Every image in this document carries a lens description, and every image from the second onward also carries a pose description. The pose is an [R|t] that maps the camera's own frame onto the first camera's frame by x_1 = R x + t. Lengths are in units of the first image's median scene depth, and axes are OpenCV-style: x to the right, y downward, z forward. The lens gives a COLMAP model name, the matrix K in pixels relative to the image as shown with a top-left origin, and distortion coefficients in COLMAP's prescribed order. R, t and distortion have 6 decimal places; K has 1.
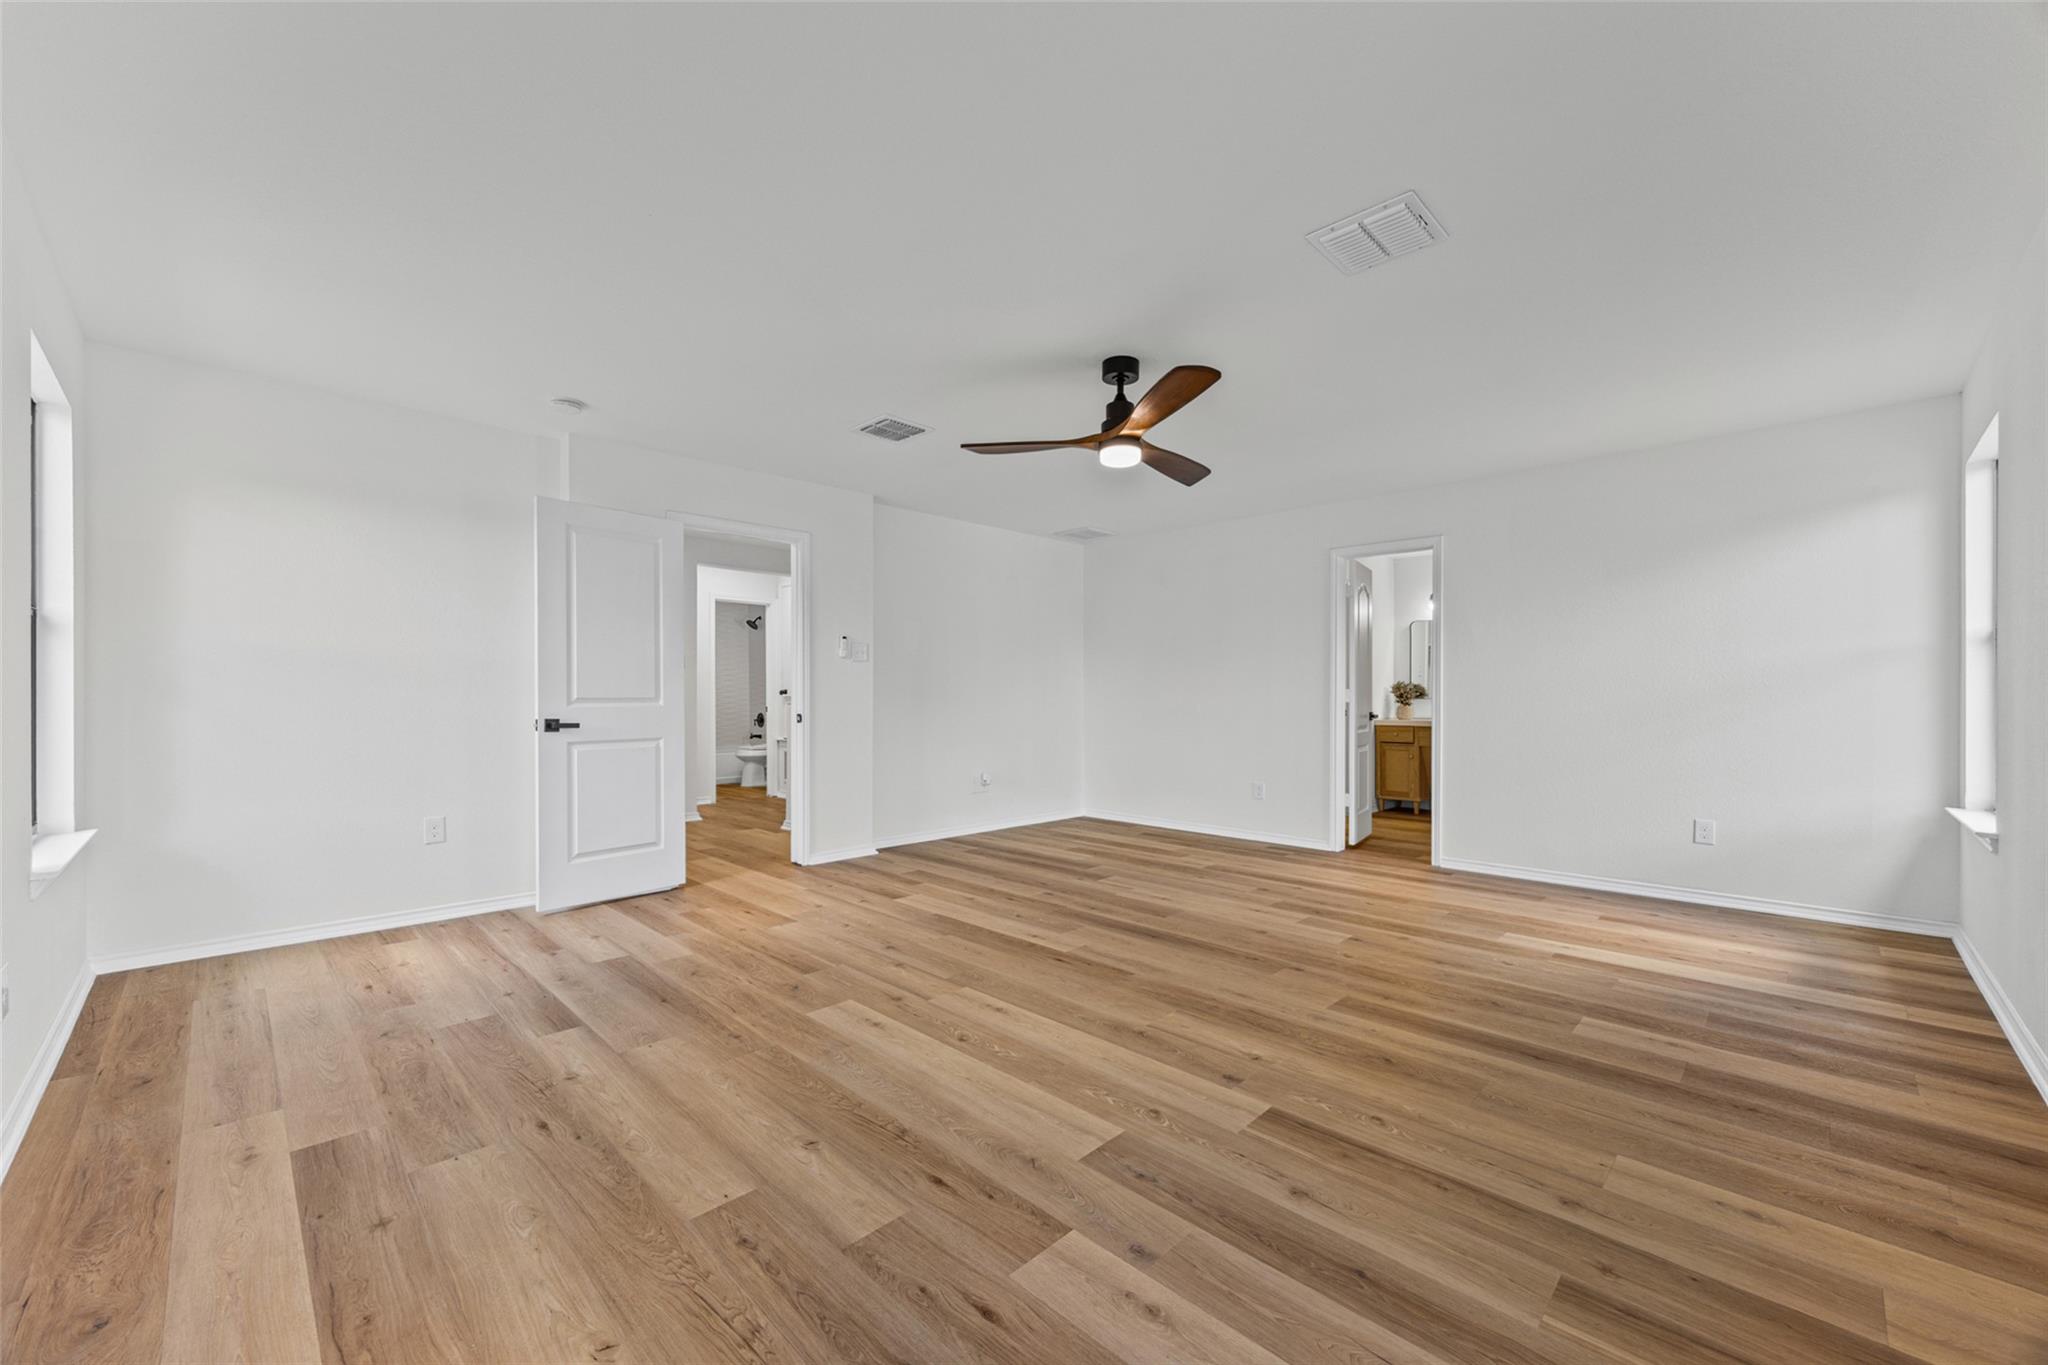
lens RADIAL K [[787.3, 0, 1018.8], [0, 787.3, 691.9], [0, 0, 1]] dist [-0.002216, 0.000105]
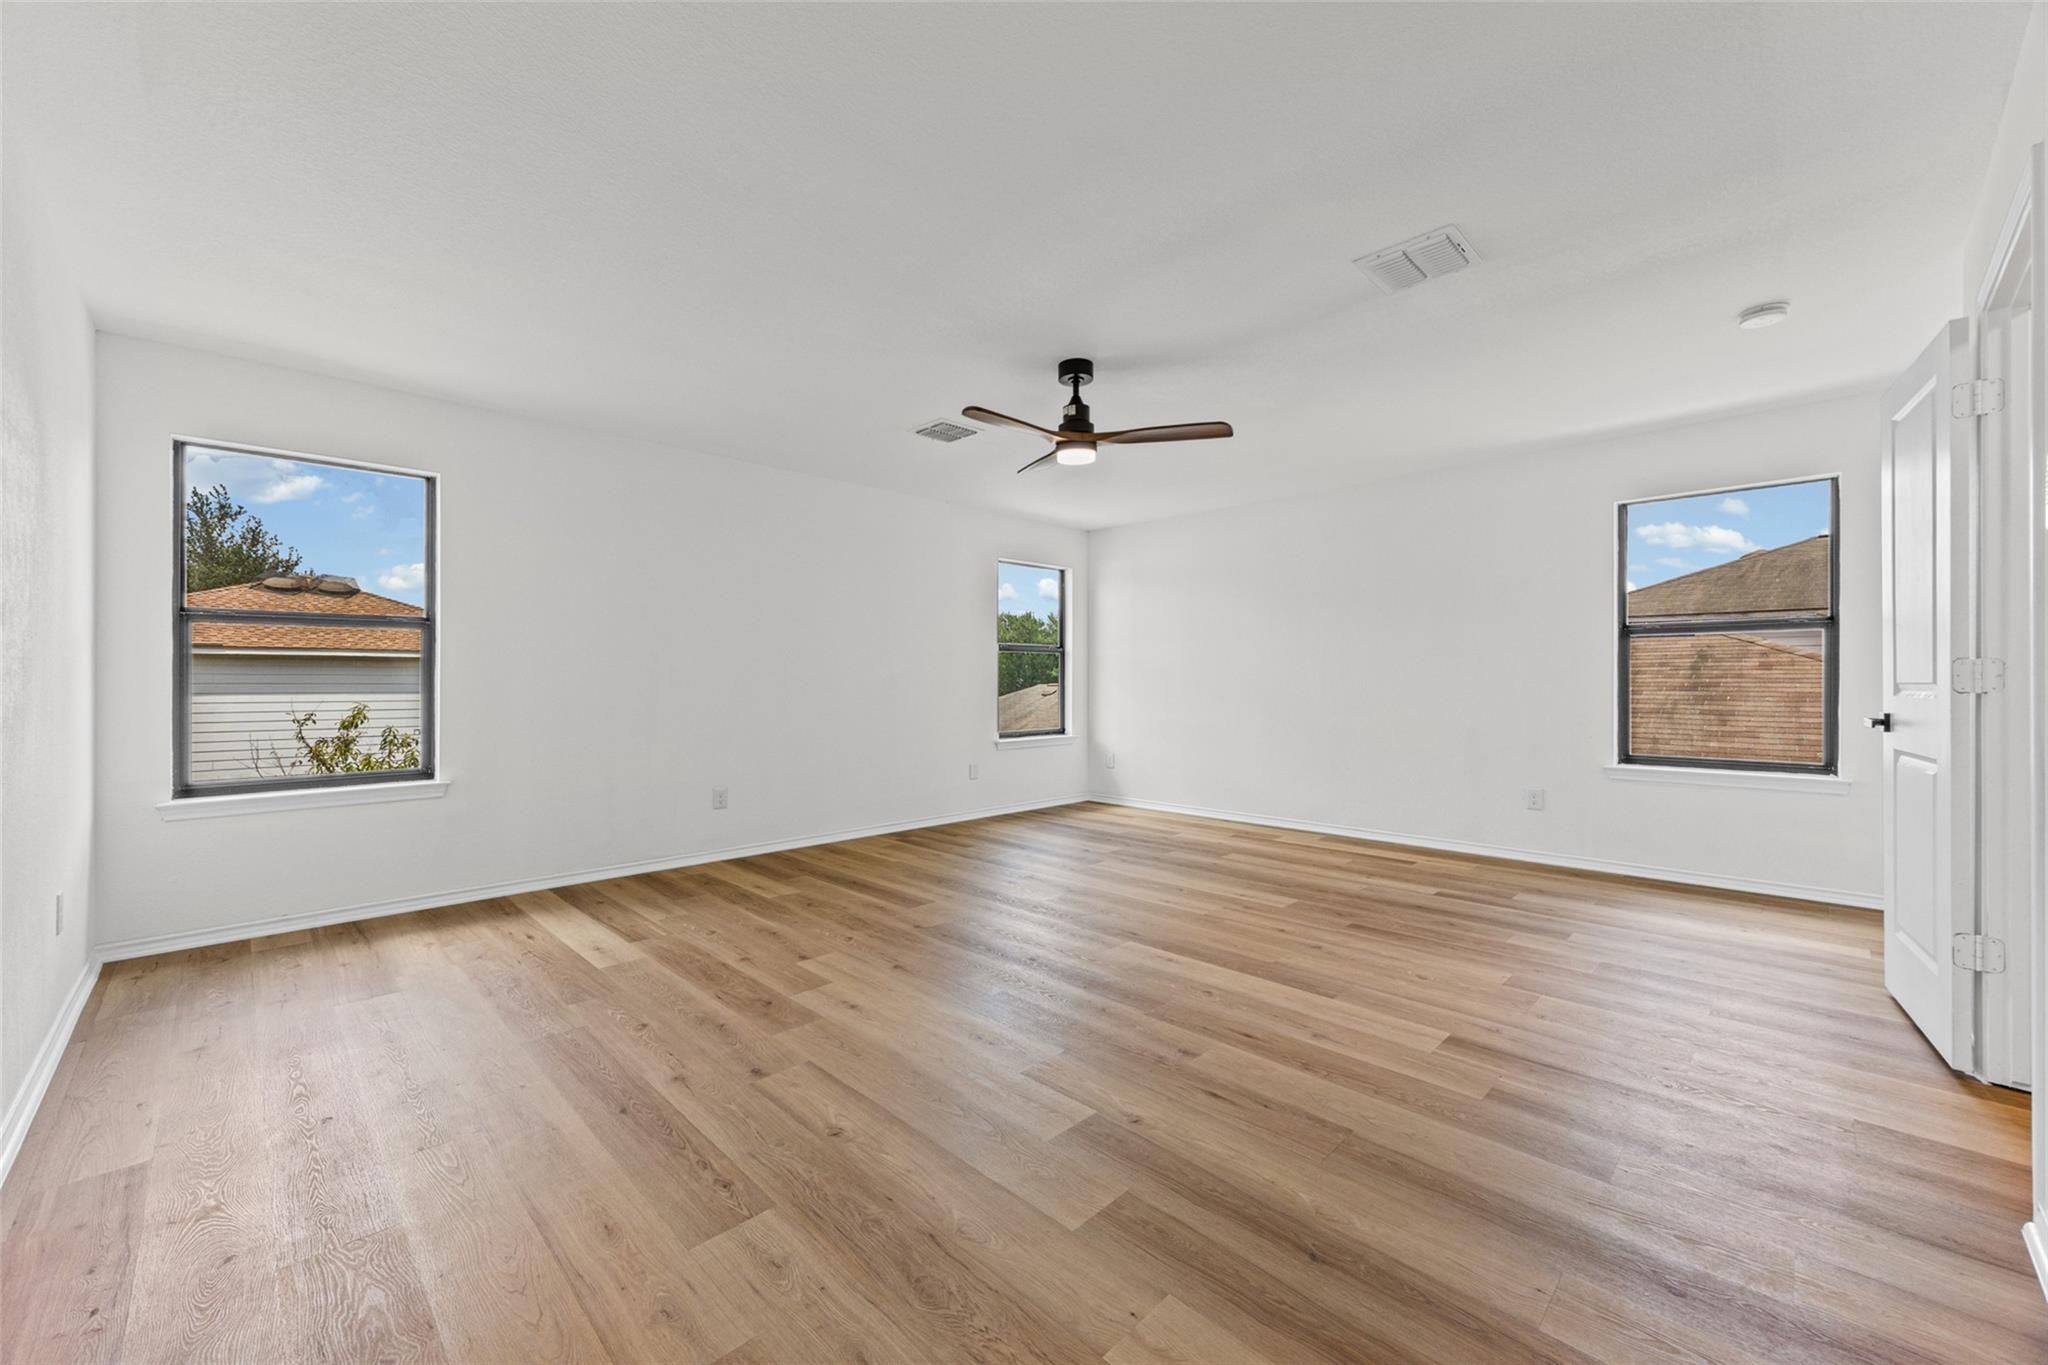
lens RADIAL K [[787.3, 0, 1018.8], [0, 787.3, 691.9], [0, 0, 1]] dist [-0.002216, 0.000105]
pose [[-0.999979, 0.000449, 0.006448, 0.189367], [0.000493, 0.999976, 0.006842, 0.012183], [-0.006445, 0.006845, -0.999956, 1.958731]]
